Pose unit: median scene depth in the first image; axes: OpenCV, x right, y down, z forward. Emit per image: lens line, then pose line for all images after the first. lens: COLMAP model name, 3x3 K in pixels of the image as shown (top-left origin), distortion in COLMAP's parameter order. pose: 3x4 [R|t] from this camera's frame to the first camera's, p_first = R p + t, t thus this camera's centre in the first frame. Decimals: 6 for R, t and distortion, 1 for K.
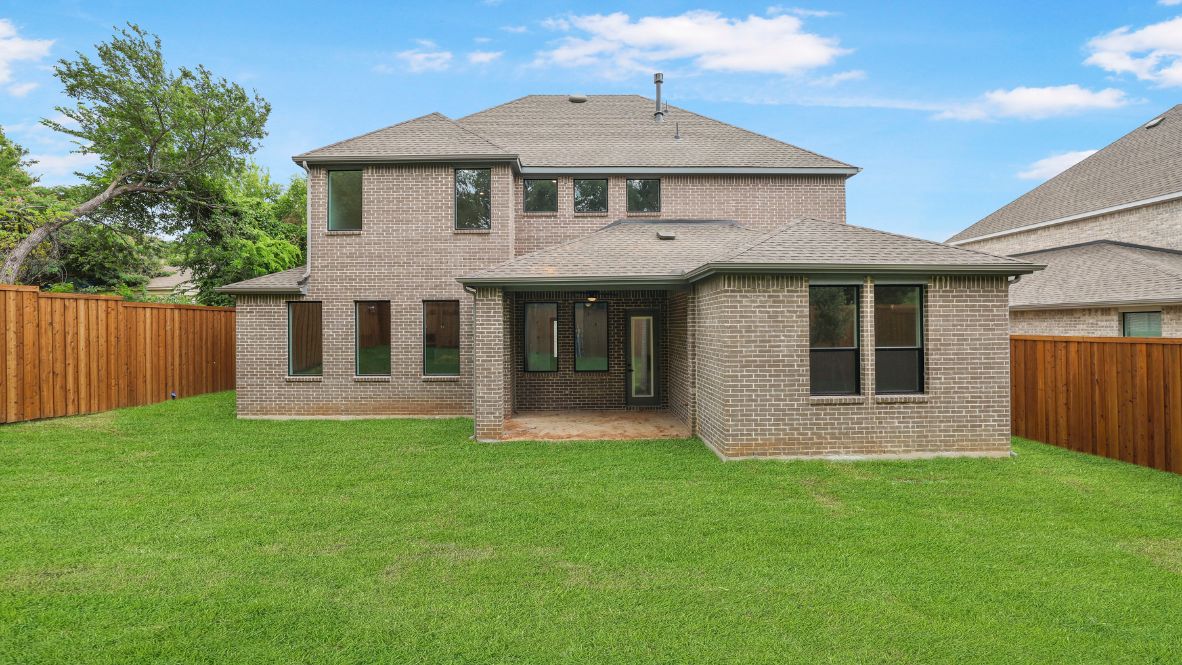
lens RADIAL K [[503.6, 0, 584.8], [0, 503.6, 329.4], [0, 0, 1]] dist [-0.023597, 0.000246]
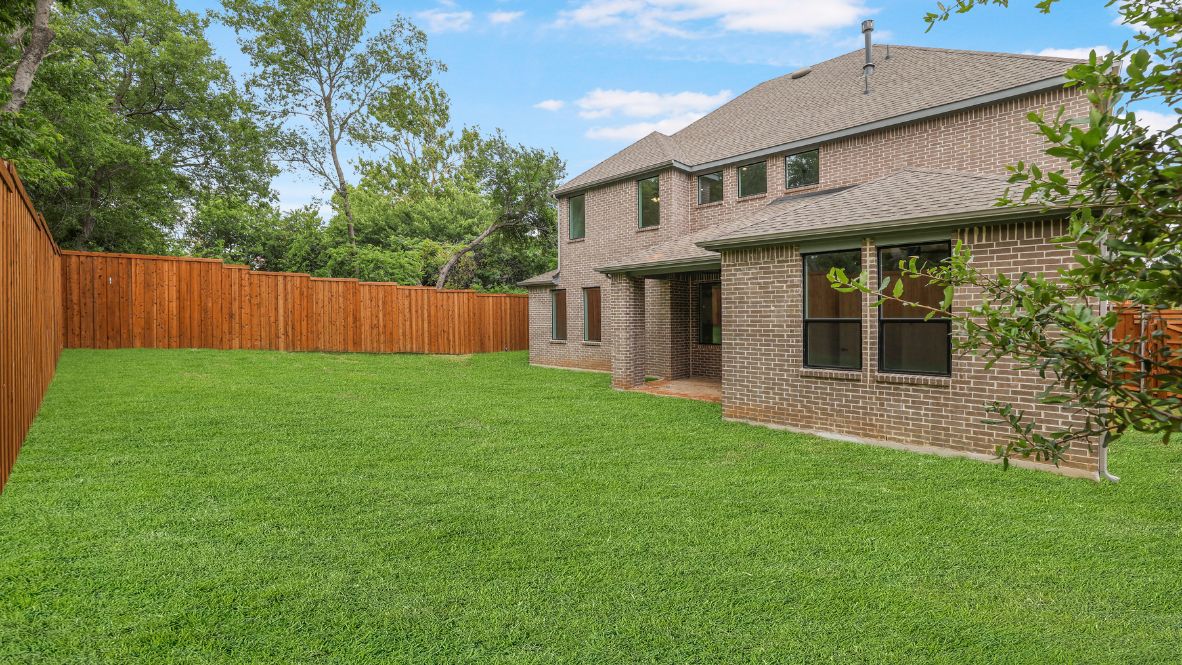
lens RADIAL K [[503.6, 0, 584.8], [0, 503.6, 329.4], [0, 0, 1]] dist [-0.023597, 0.000246]
pose [[0.696449, 0.020770, -0.717305, 0.690472], [-0.003111, 0.999659, 0.025926, 0.028062], [0.717599, -0.015825, 0.696276, 0.016992]]
